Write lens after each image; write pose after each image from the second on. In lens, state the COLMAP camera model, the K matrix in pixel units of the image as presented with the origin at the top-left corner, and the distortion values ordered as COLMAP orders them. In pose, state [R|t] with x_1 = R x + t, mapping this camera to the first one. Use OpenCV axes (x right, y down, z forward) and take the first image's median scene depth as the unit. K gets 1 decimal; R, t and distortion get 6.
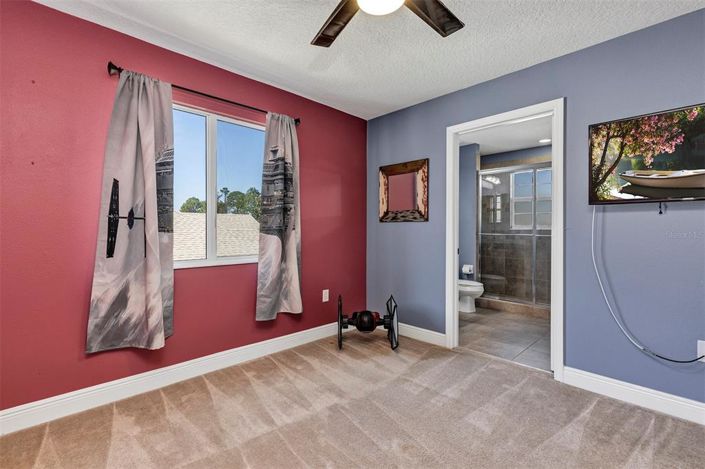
lens RADIAL K [[325.6, 0, 344.8], [0, 325.6, 223.8], [0, 0, 1]] dist [-0.003121, -0.000690]
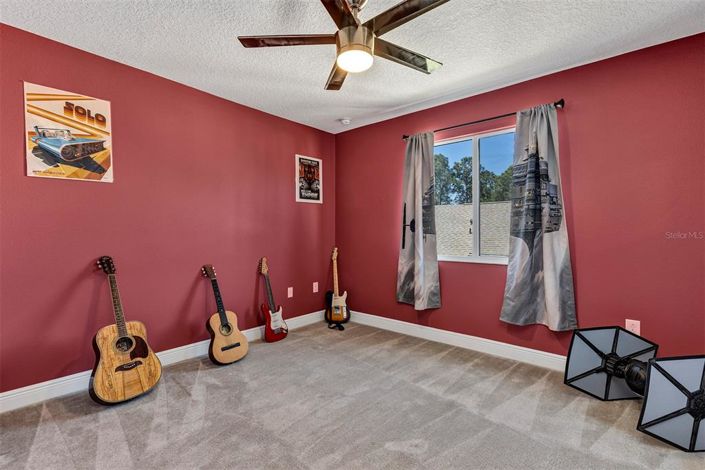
lens RADIAL K [[325.6, 0, 350.4], [0, 325.6, 231.2], [0, 0, 1]] dist [-0.003121, -0.000690]
pose [[0.069289, -0.010588, -0.997540, 0.845287], [0.011956, 0.999881, -0.009782, 0.020945], [0.997525, -0.011248, 0.069407, 0.521890]]
